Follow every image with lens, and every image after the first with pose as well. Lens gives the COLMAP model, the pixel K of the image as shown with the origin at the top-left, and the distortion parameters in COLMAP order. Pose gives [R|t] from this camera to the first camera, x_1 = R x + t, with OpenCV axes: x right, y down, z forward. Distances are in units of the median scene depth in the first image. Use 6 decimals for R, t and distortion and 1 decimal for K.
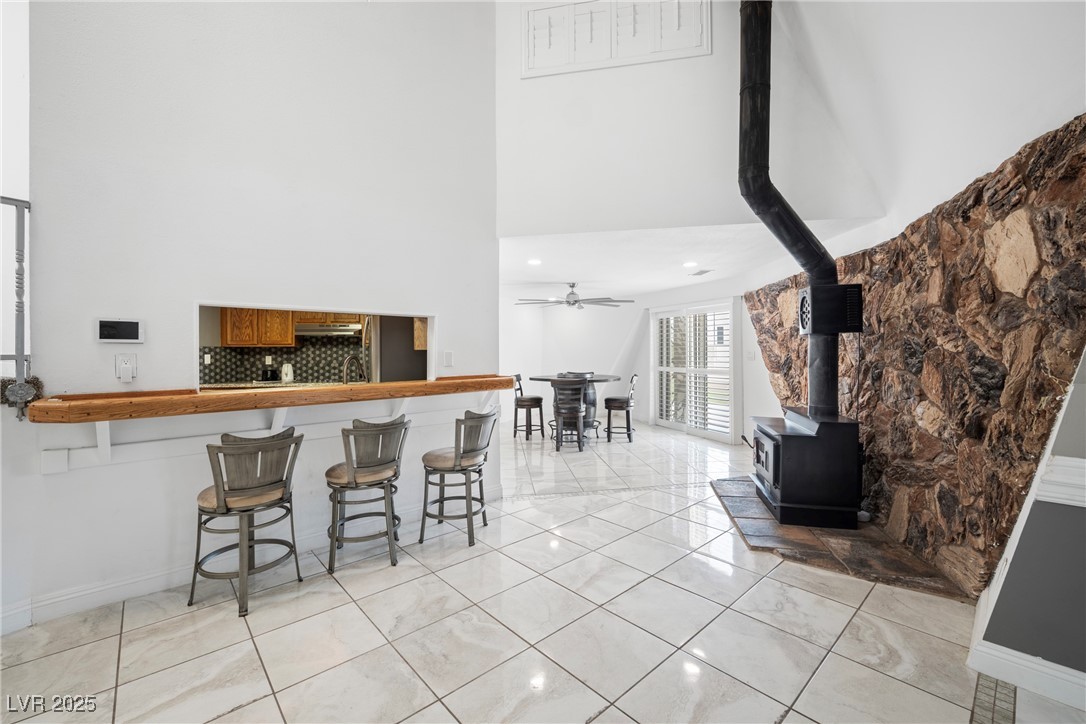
lens RADIAL K [[440.9, 0, 545.6], [0, 440.9, 354.5], [0, 0, 1]] dist [-0.012553, -0.000472]
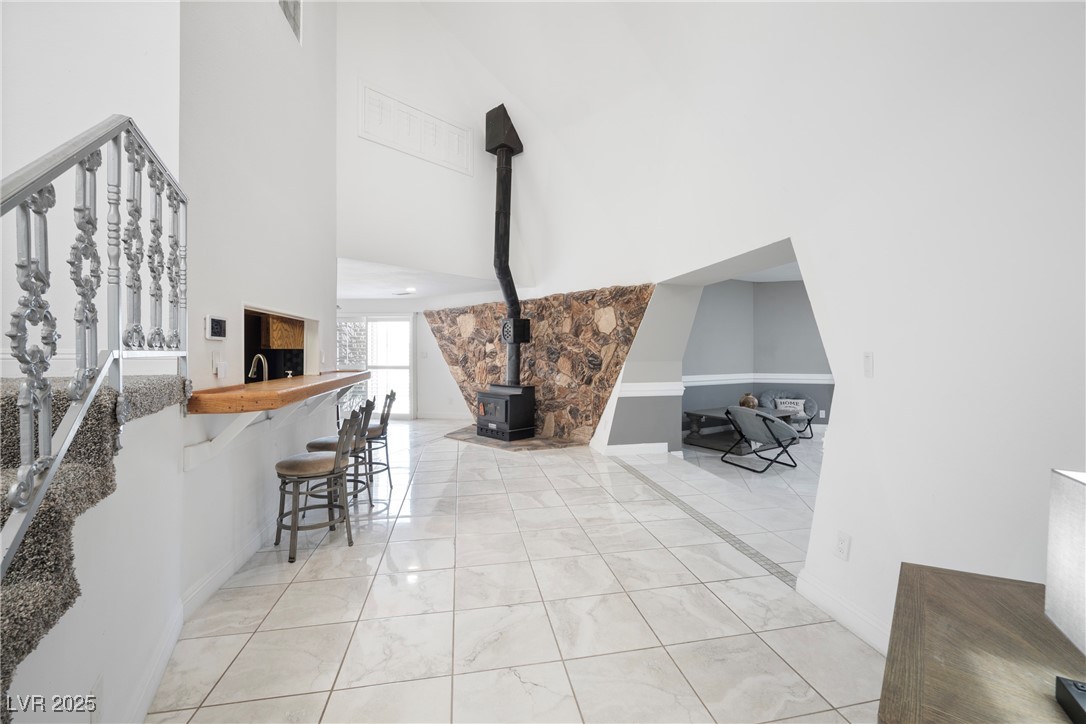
lens RADIAL K [[440.9, 0, 542.0], [0, 440.9, 360.9], [0, 0, 1]] dist [-0.012553, -0.000472]
pose [[0.530095, -0.011683, 0.847858, -1.226138], [0.001333, 0.999915, 0.012945, 0.008564], [-0.847937, -0.005732, 0.530066, -0.176150]]
